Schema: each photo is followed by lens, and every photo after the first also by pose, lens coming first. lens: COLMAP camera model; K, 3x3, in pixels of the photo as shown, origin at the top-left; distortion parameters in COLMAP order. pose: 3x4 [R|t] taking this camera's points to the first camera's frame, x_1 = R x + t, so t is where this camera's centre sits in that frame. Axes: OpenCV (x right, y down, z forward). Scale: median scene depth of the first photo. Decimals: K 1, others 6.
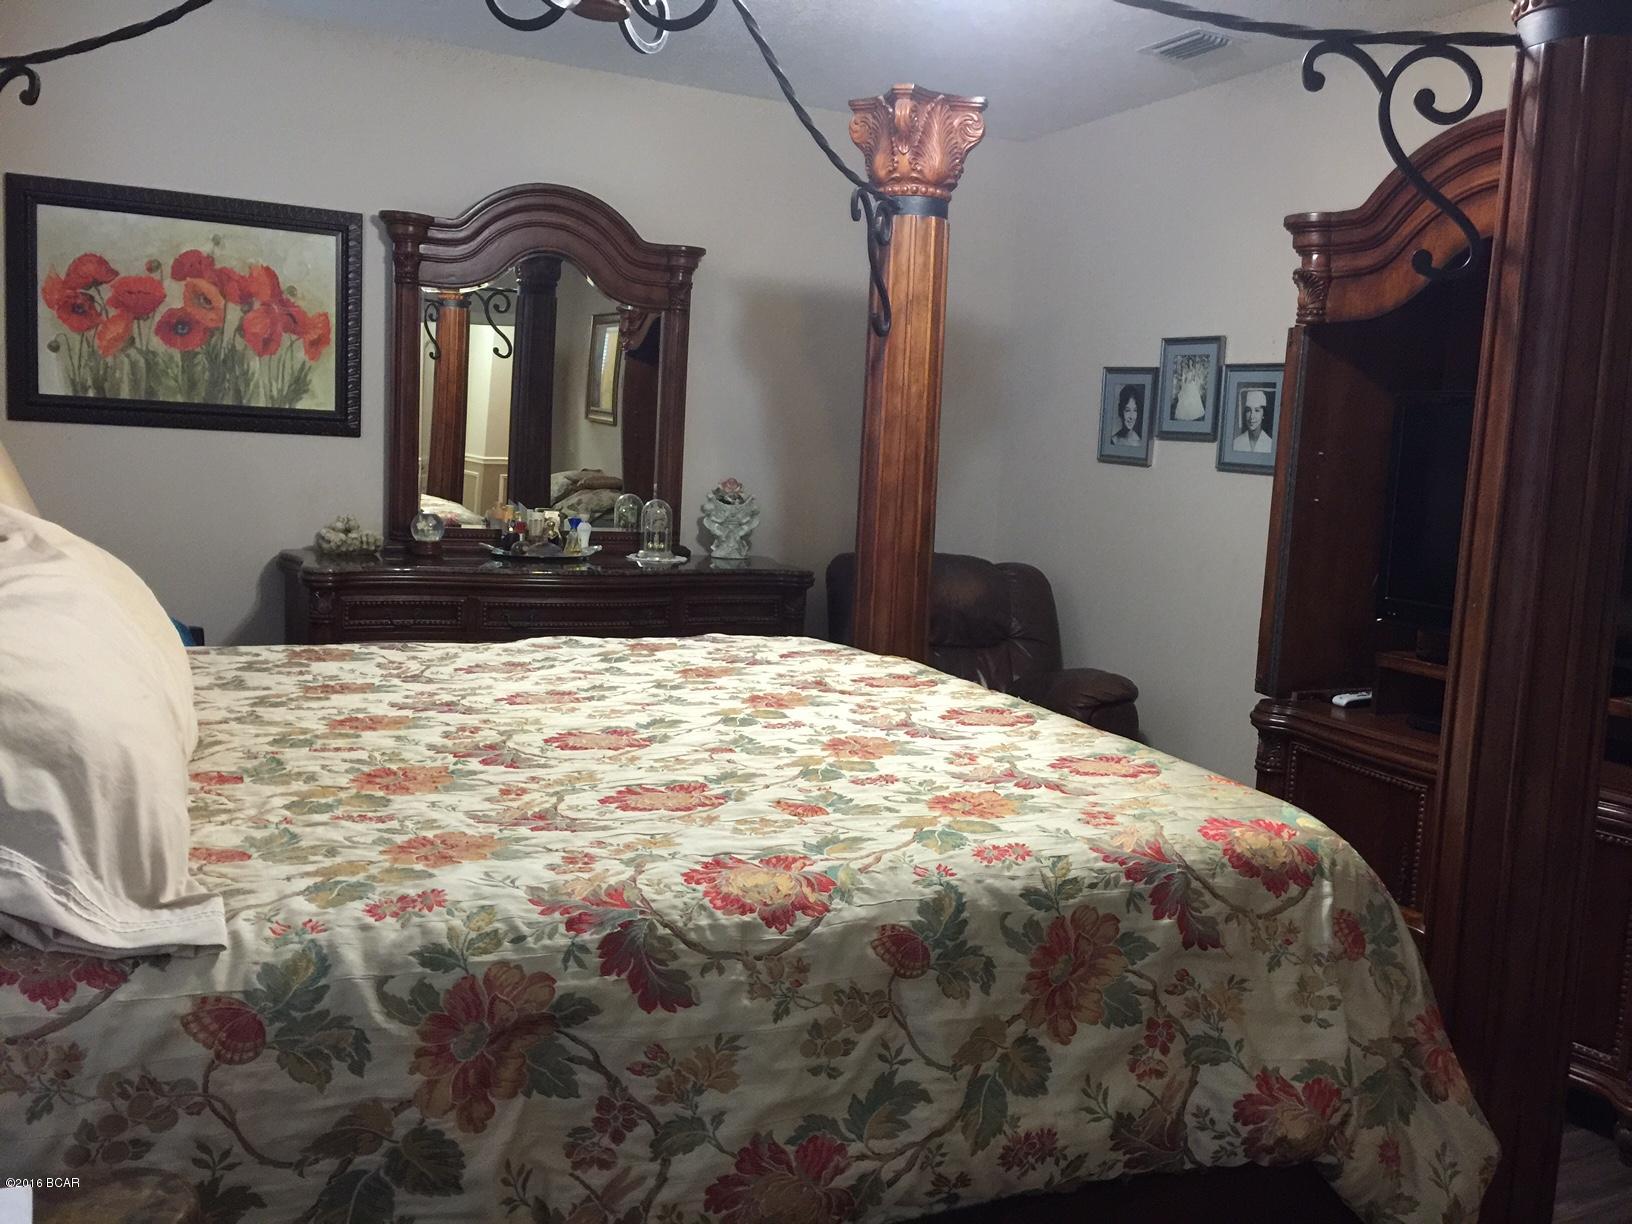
lens RADIAL K [[1396.1, 0, 813.3], [0, 1396.1, 600.8], [0, 0, 1]] dist [0.084870, -0.130020]
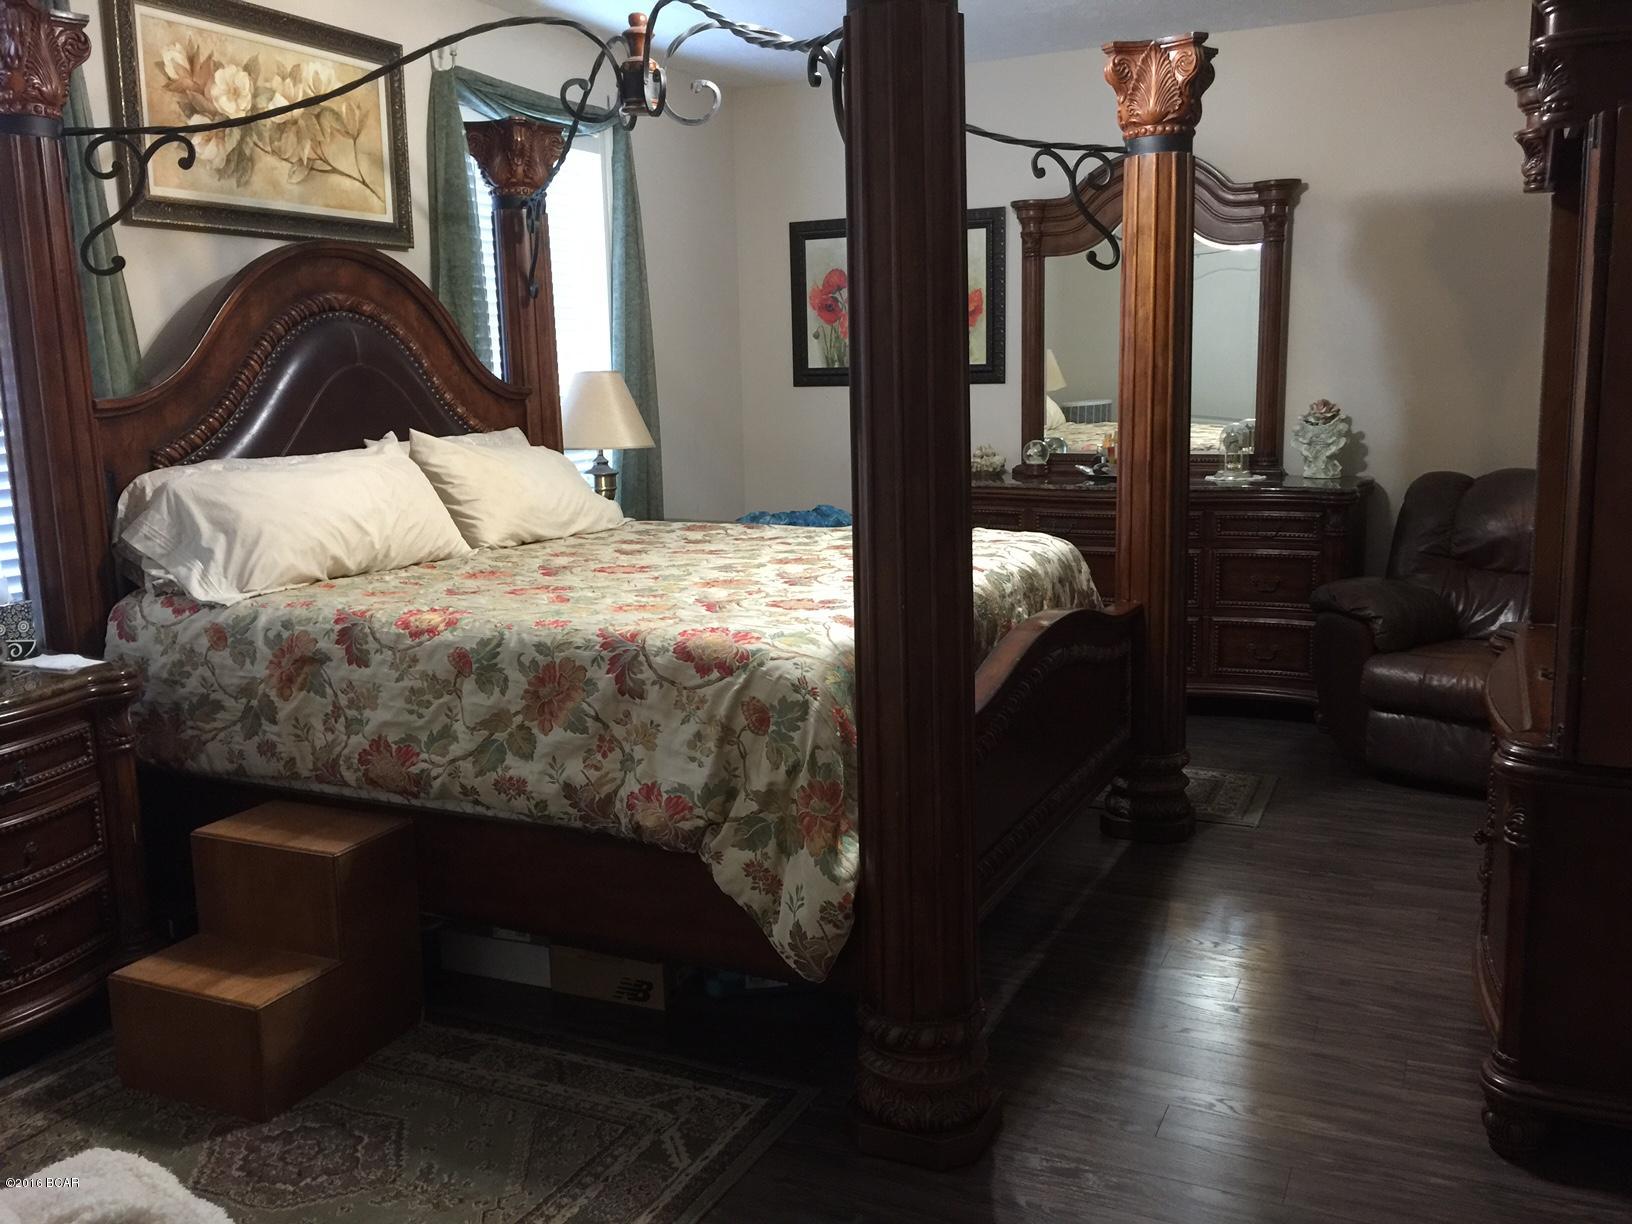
lens RADIAL K [[1396.1, 0, 818.8], [0, 1396.1, 600.5], [0, 0, 1]] dist [0.084870, -0.130020]
pose [[0.624218, 0.063635, -0.778655, 1.496024], [-0.035206, 0.997956, 0.053334, 0.048147], [0.780457, -0.005879, 0.625182, 0.189153]]
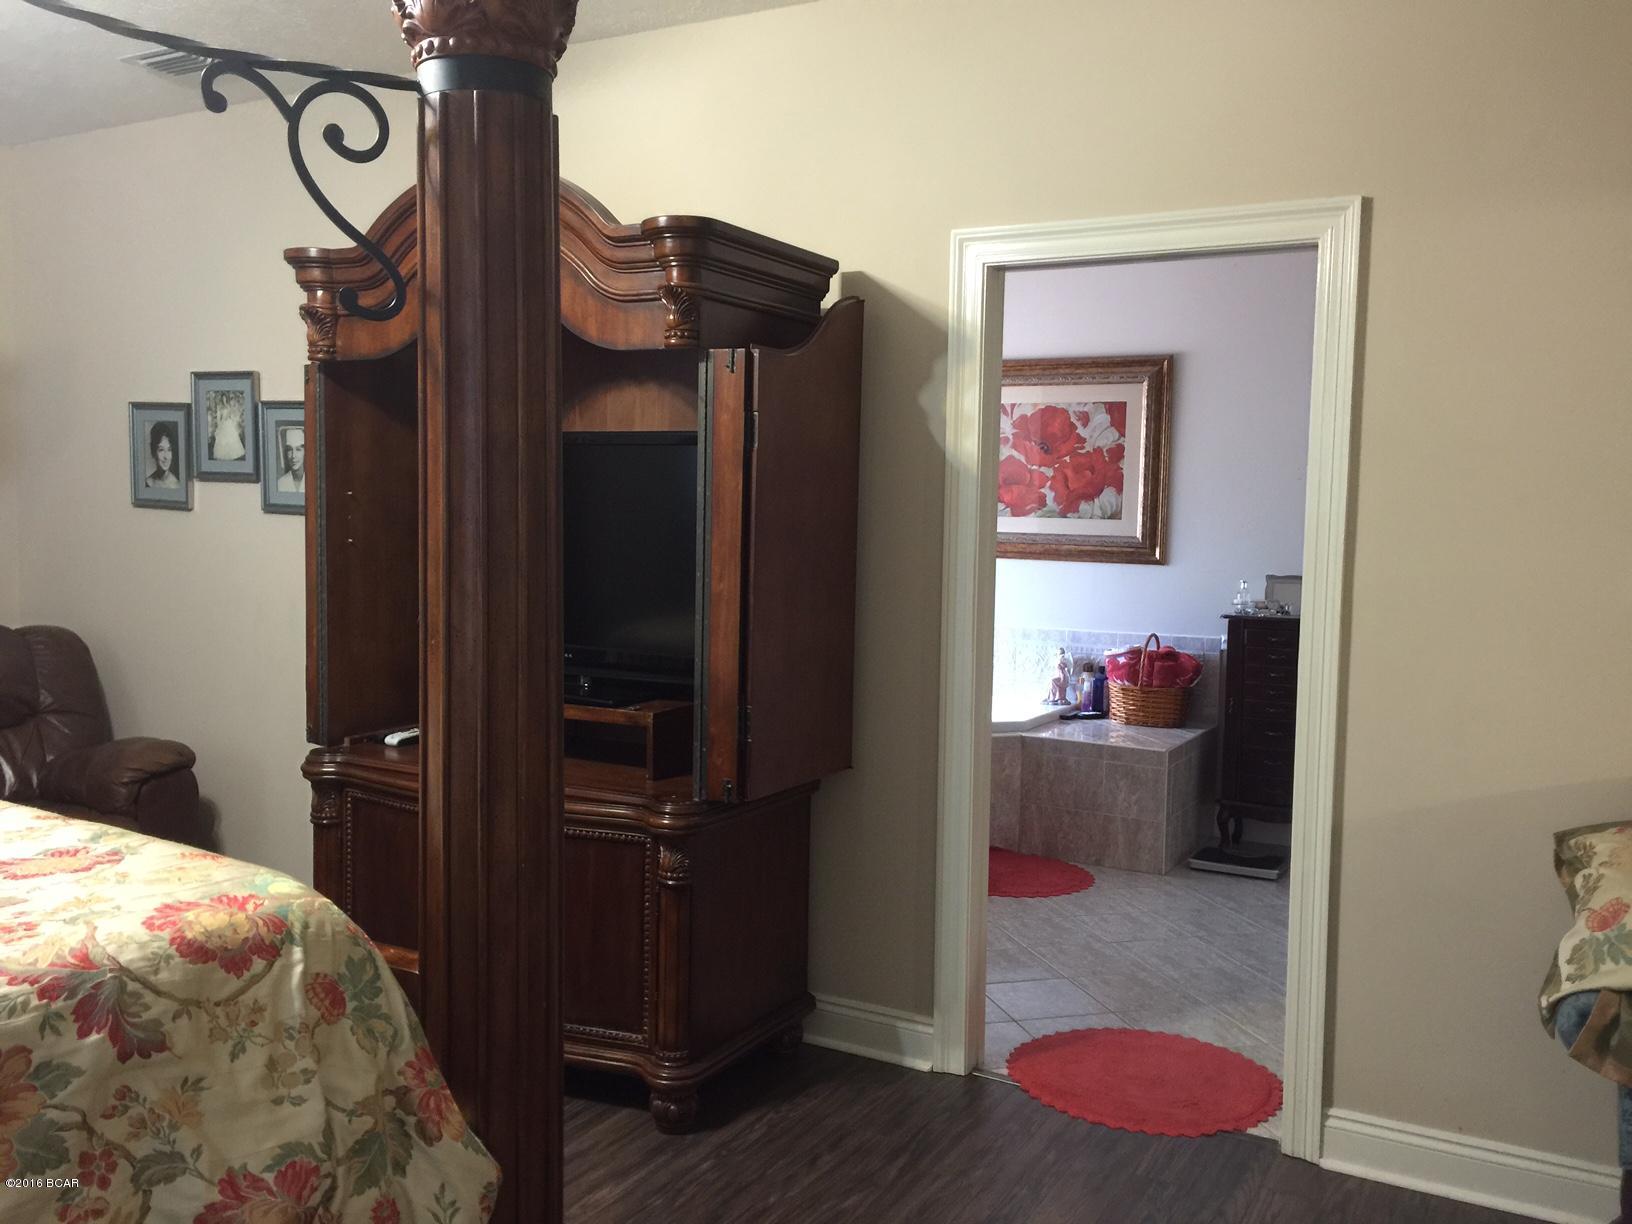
lens RADIAL K [[1396.1, 0, 816.1], [0, 1396.1, 612.1], [0, 0, 1]] dist [0.084870, -0.130020]
pose [[0.823616, -0.076473, 0.561968, 0.136327], [0.087074, 0.996170, 0.007945, -0.002384], [-0.560423, 0.042389, 0.827121, 0.013271]]
